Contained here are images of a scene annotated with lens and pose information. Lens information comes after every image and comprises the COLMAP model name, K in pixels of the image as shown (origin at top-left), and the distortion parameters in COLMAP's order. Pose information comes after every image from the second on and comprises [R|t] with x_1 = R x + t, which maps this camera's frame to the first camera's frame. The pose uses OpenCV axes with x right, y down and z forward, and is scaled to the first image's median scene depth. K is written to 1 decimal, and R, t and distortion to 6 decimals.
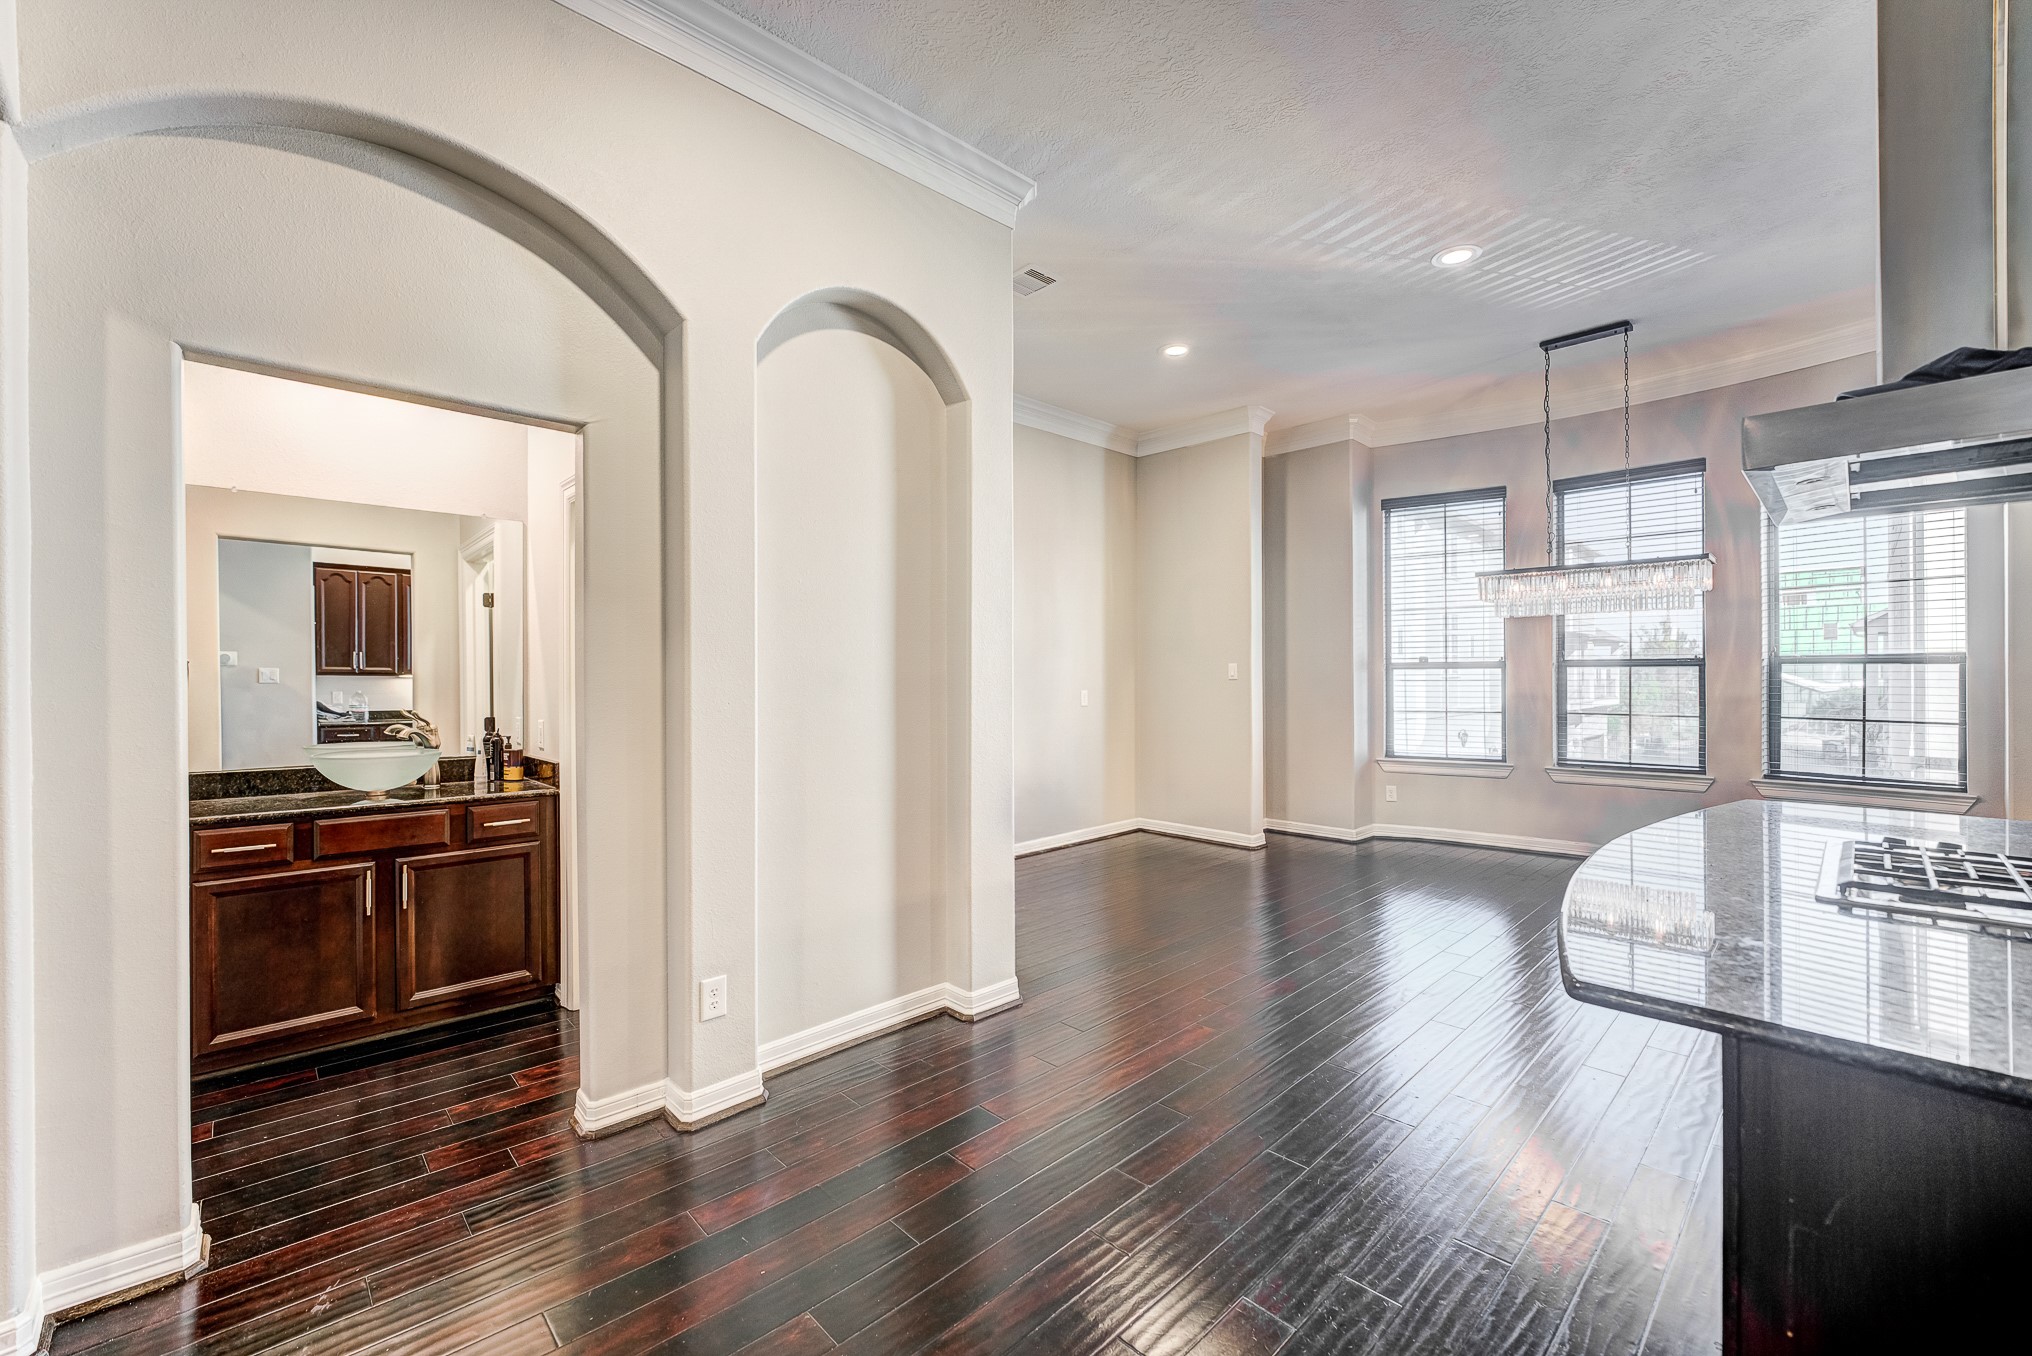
lens RADIAL K [[817.3, 0, 1020.8], [0, 817.3, 678.9], [0, 0, 1]] dist [-0.017379, 0.002747]
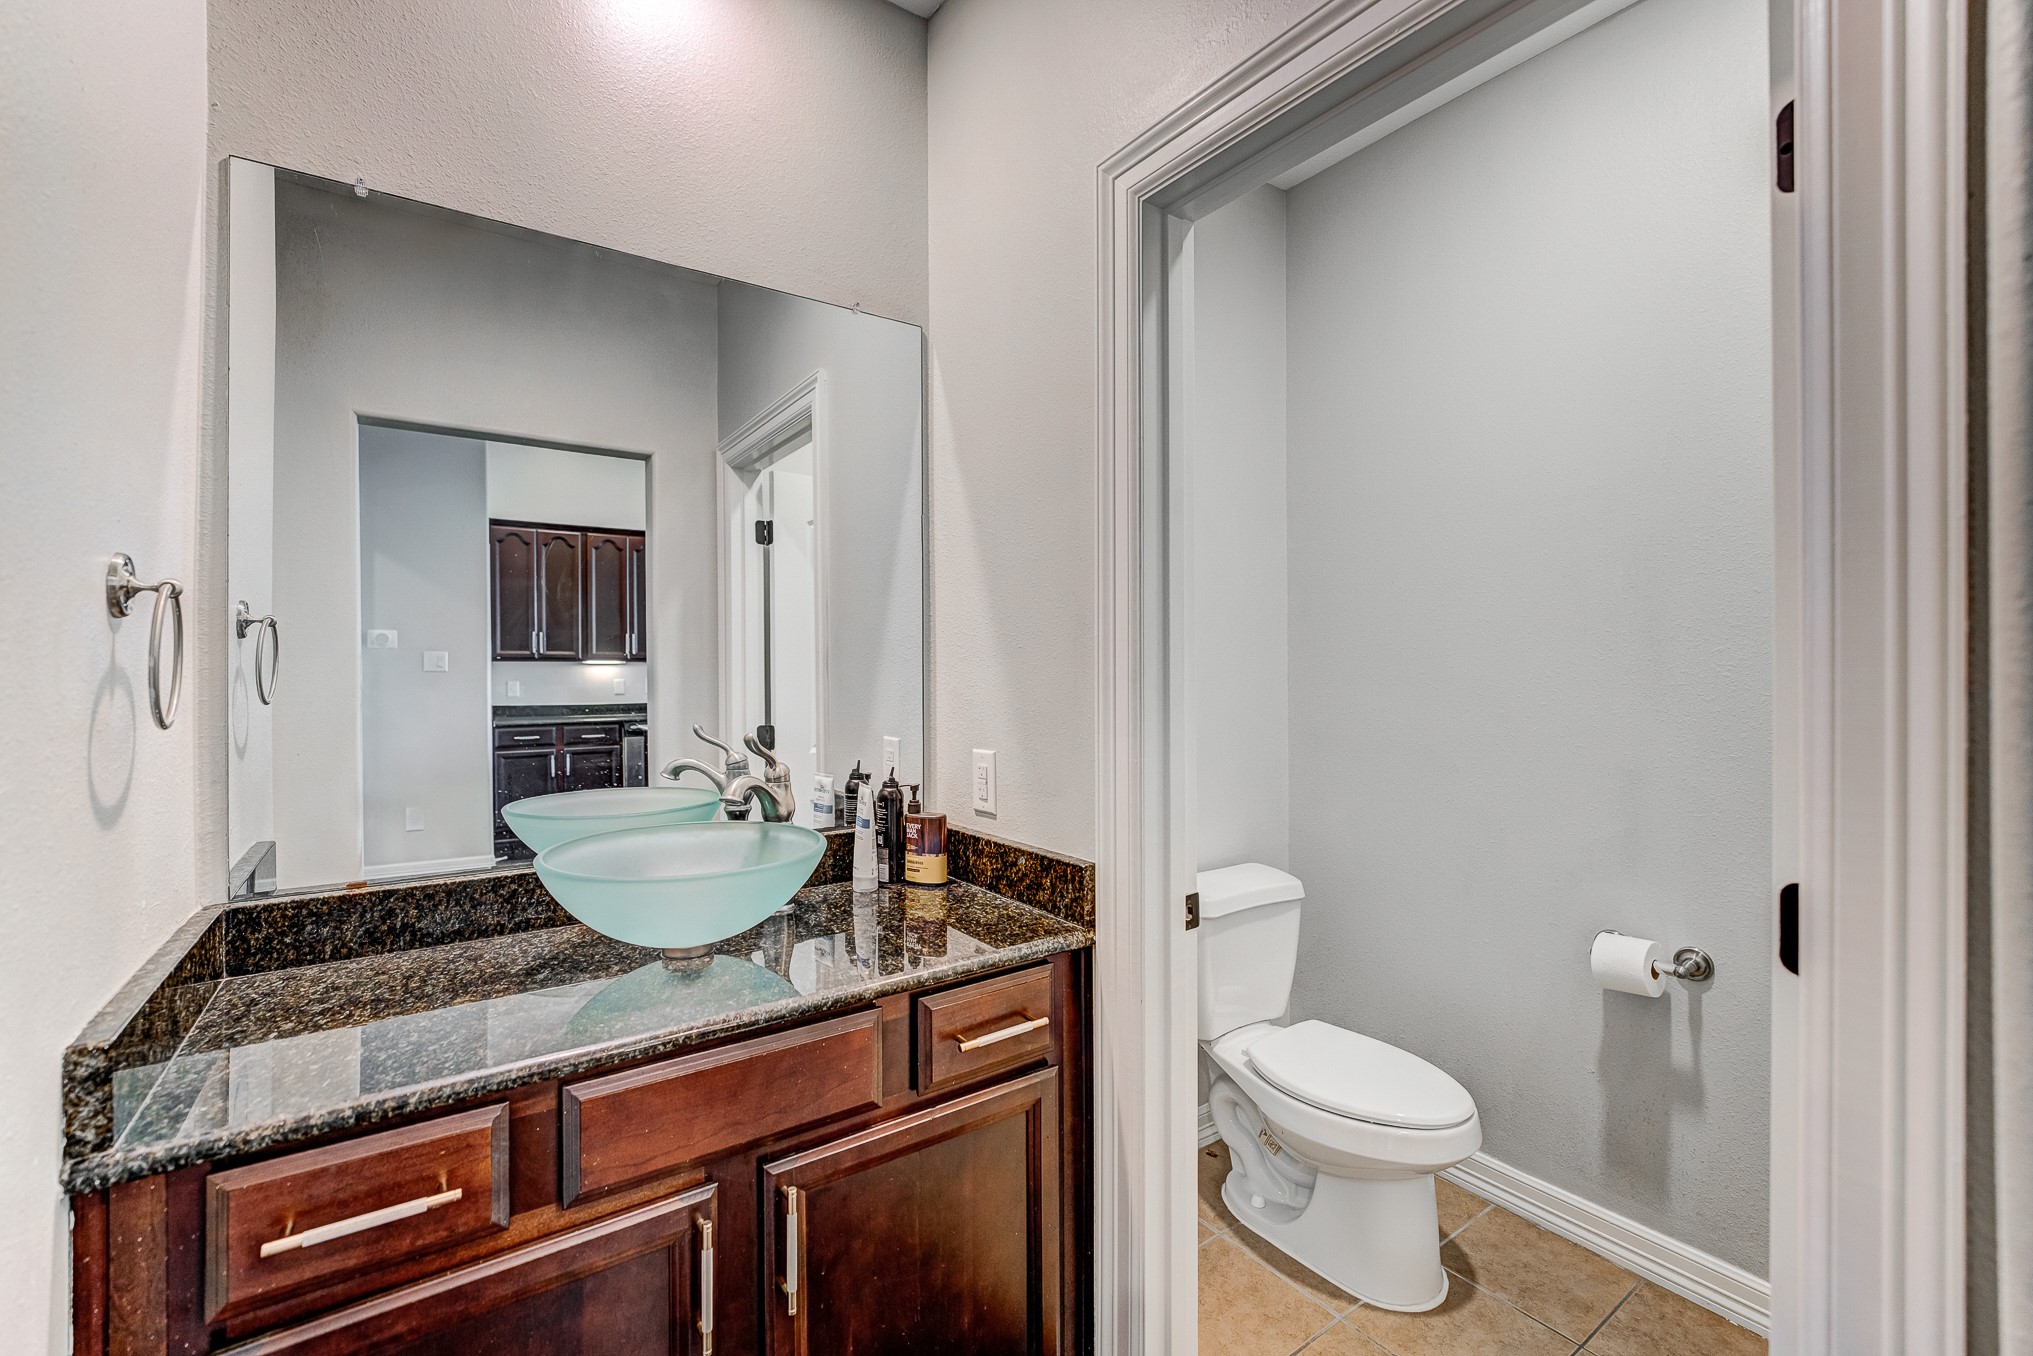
lens RADIAL K [[852.6, 0, 1019.3], [0, 852.6, 662.4], [0, 0, 1]] dist [-0.017042, -0.000101]
pose [[0.988735, -0.002383, -0.149656, -0.502489], [0.001694, 0.999987, -0.004729, 0.004909], [0.149665, 0.004422, 0.988727, 0.540230]]
